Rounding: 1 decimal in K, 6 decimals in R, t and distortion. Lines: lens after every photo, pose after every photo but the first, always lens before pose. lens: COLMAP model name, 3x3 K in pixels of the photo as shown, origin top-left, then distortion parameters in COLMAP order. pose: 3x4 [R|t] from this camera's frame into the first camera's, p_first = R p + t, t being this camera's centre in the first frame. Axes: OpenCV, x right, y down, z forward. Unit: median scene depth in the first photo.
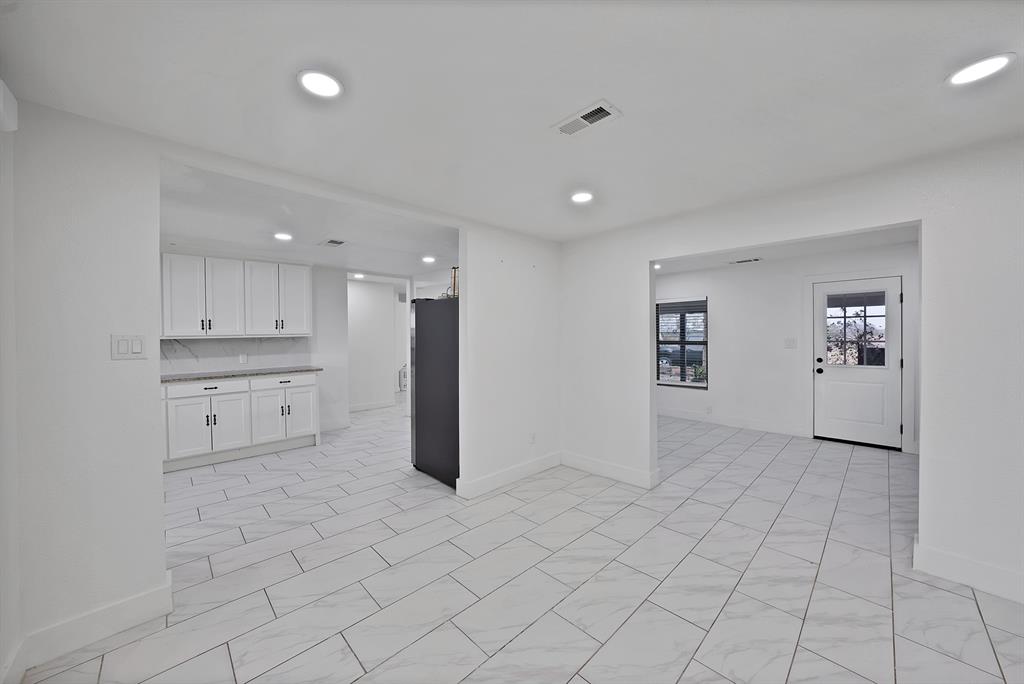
lens RADIAL K [[373.2, 0, 496.3], [0, 373.2, 337.7], [0, 0, 1]] dist [-0.015755, 0.000995]
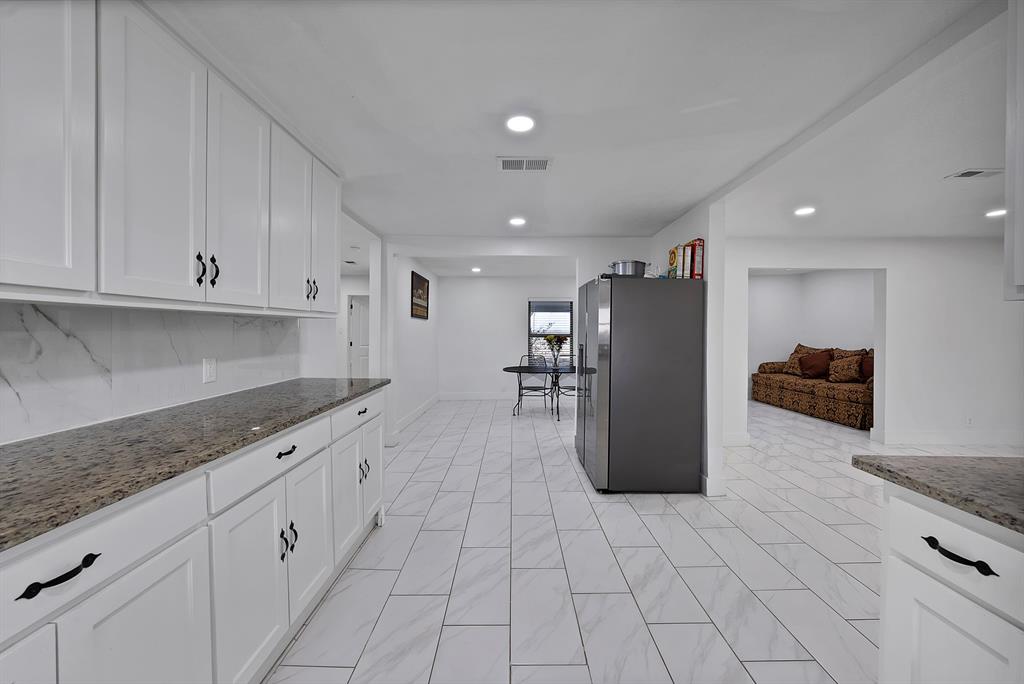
lens RADIAL K [[373.2, 0, 516.0], [0, 373.2, 343.6], [0, 0, 1]] dist [-0.015755, 0.000995]
pose [[0.669989, -0.009334, 0.742312, -0.792324], [-0.012603, 0.999634, 0.023945, 0.018051], [-0.742264, -0.025398, 0.669626, 0.534300]]
